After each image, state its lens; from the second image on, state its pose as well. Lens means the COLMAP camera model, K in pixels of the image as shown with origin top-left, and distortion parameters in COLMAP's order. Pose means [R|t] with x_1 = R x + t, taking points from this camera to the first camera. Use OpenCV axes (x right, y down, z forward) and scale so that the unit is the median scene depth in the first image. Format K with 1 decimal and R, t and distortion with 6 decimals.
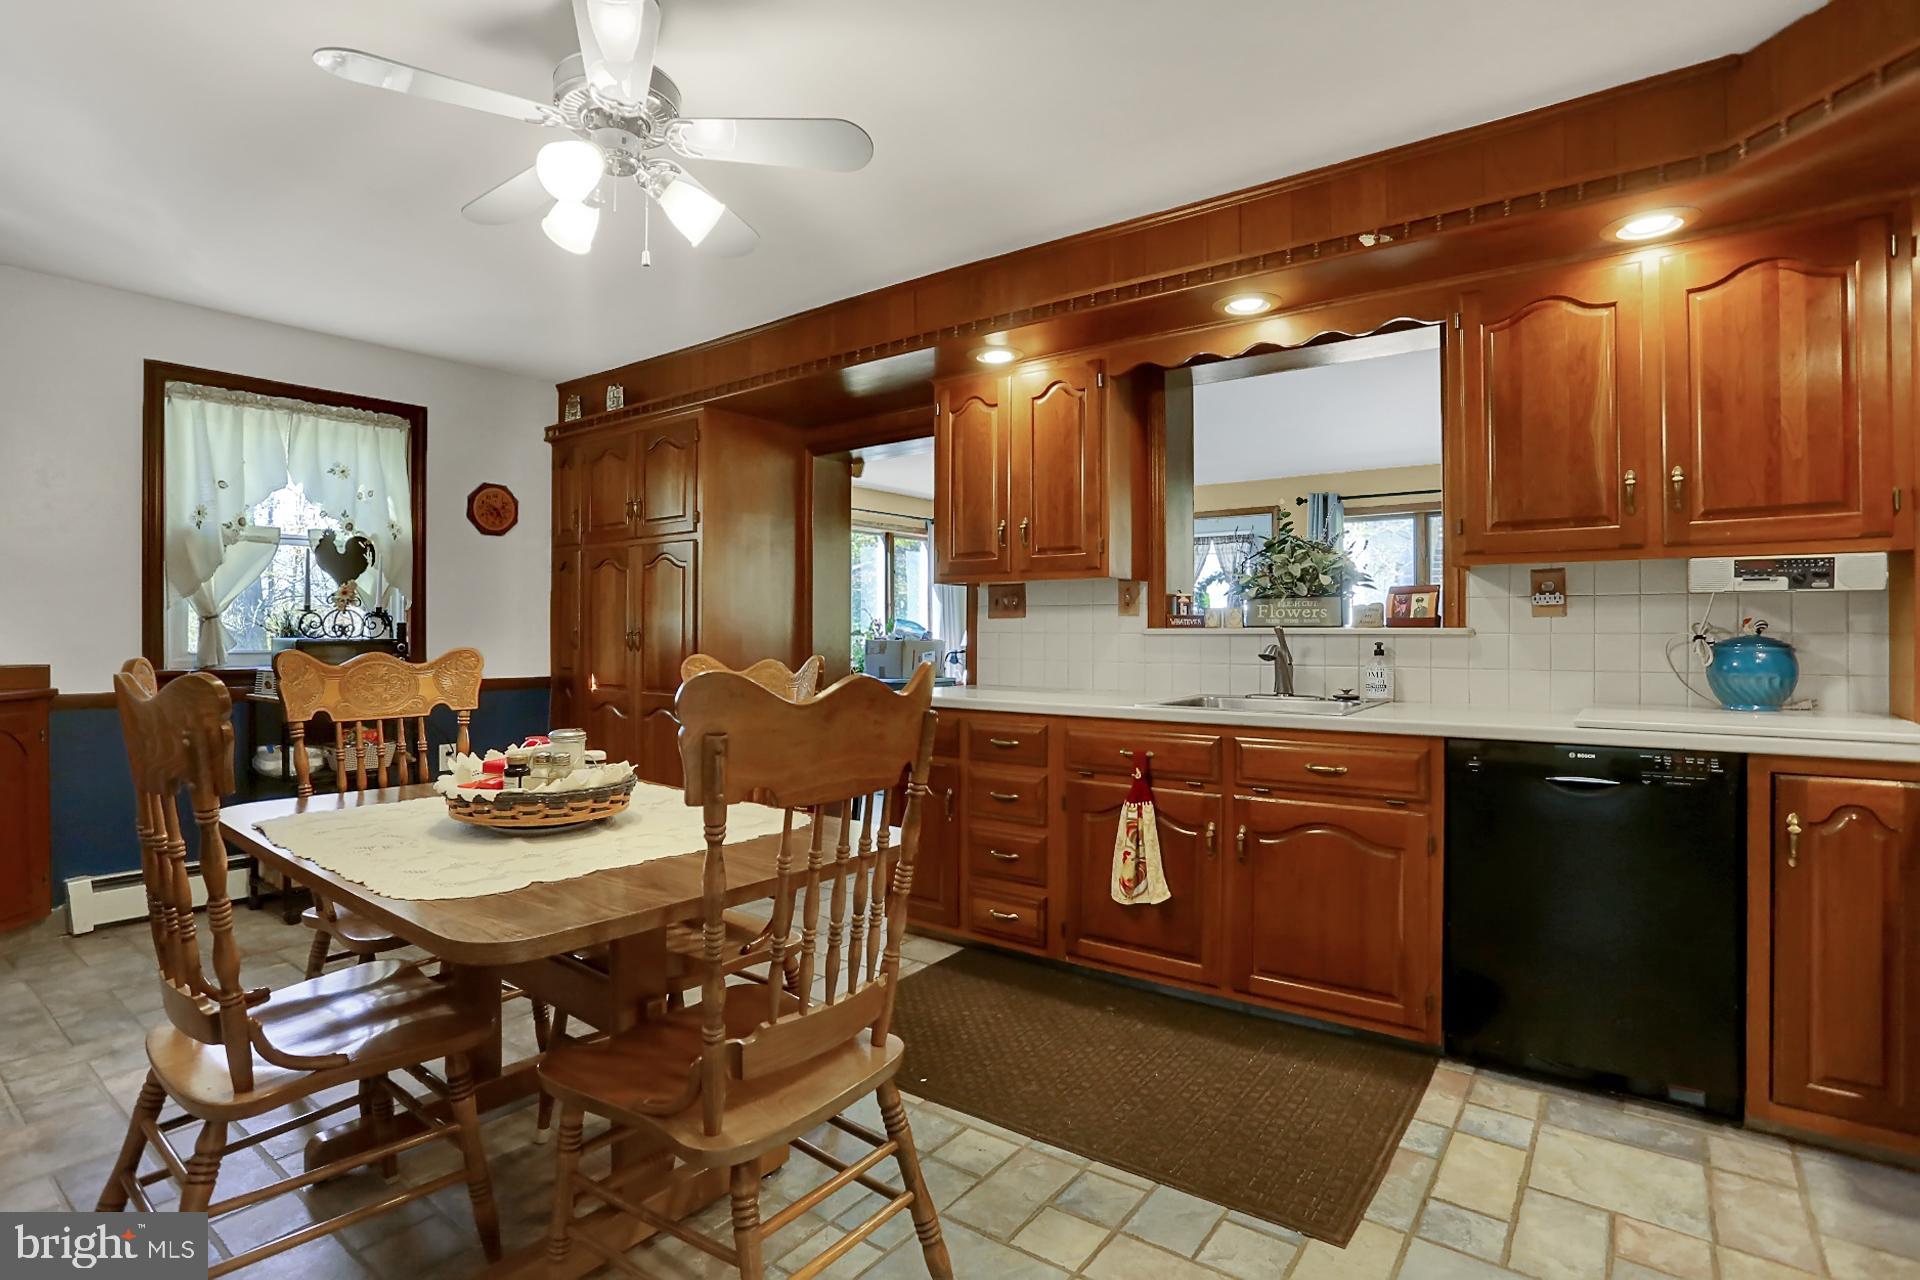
lens RADIAL K [[953.4, 0, 956.2], [0, 953.4, 631.5], [0, 0, 1]] dist [-0.057811, 0.013225]
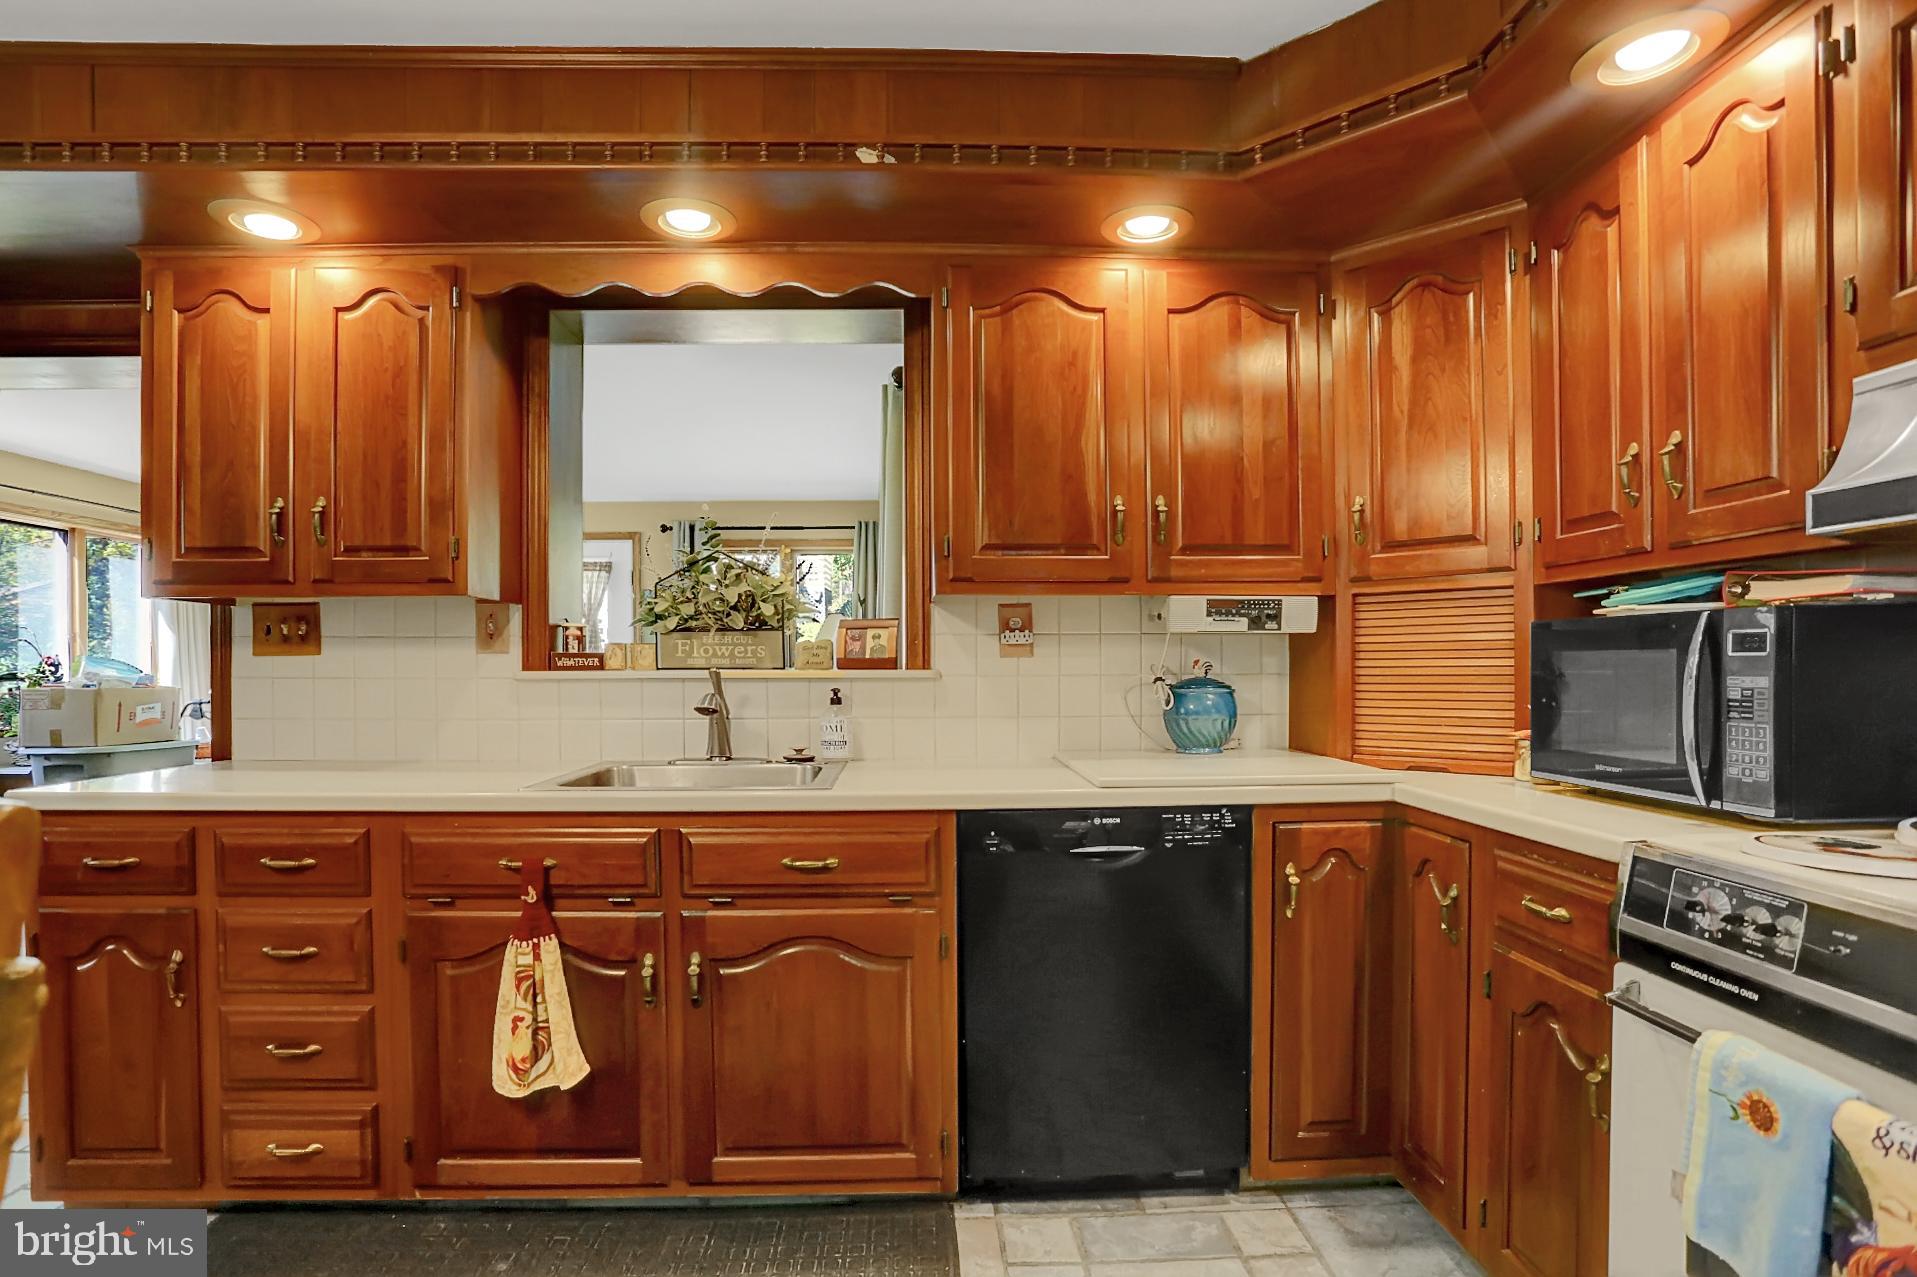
lens RADIAL K [[951.9, 0, 945.1], [0, 951.9, 685.2], [0, 0, 1]] dist [-0.057811, 0.013225]
pose [[0.779439, -0.014668, 0.626306, 0.010645], [0.004581, 0.999833, 0.017715, -0.005260], [-0.626461, -0.010939, 0.779376, 0.326032]]
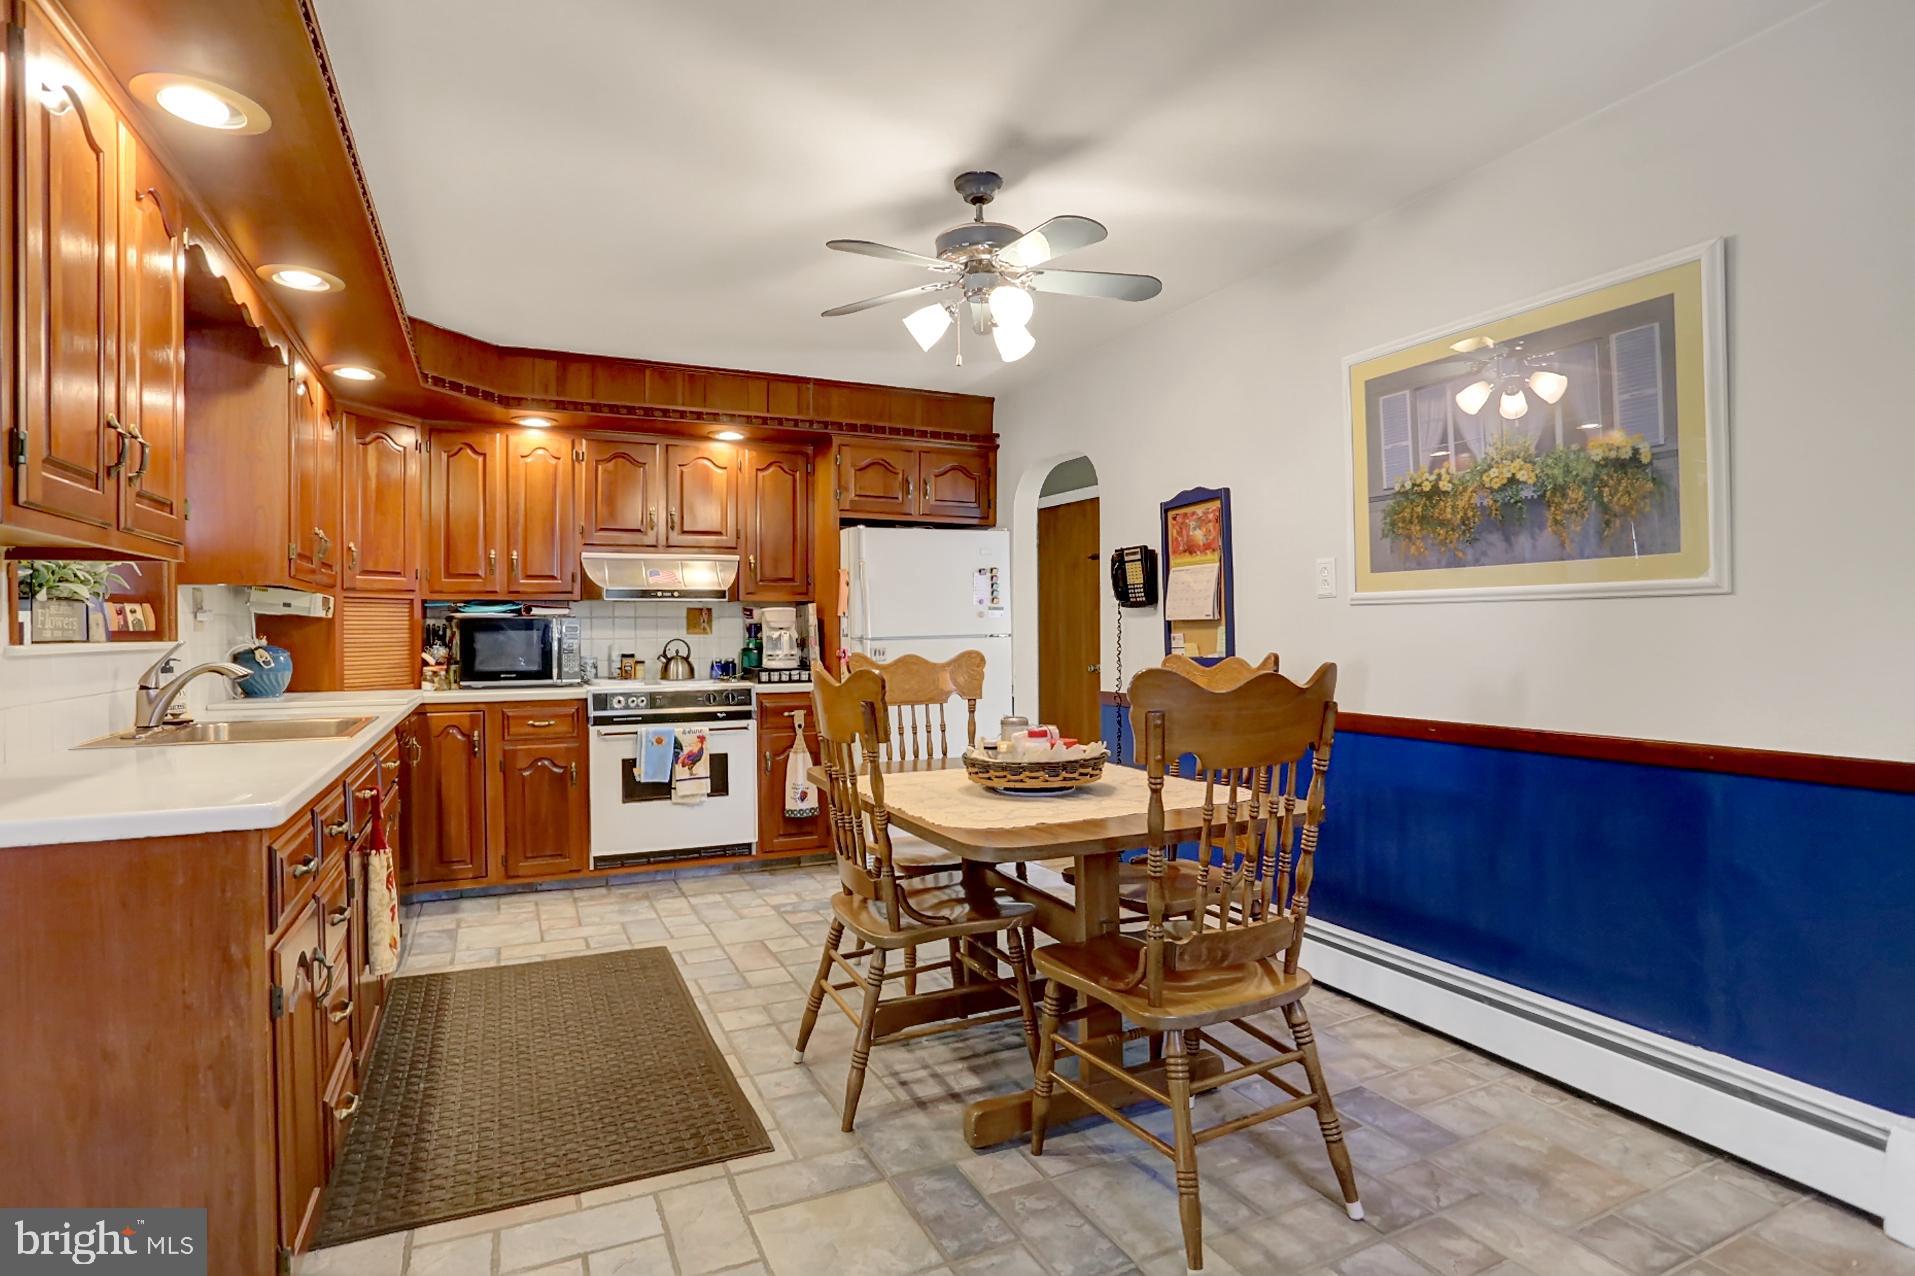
lens RADIAL K [[950.9, 0, 954.0], [0, 950.9, 632.9], [0, 0, 1]] dist [-0.057811, 0.013225]
pose [[-0.884245, 0.009528, 0.466926, -0.666638], [0.011730, 0.999930, 0.001809, -0.005542], [-0.466876, 0.007077, -0.884295, 1.525786]]
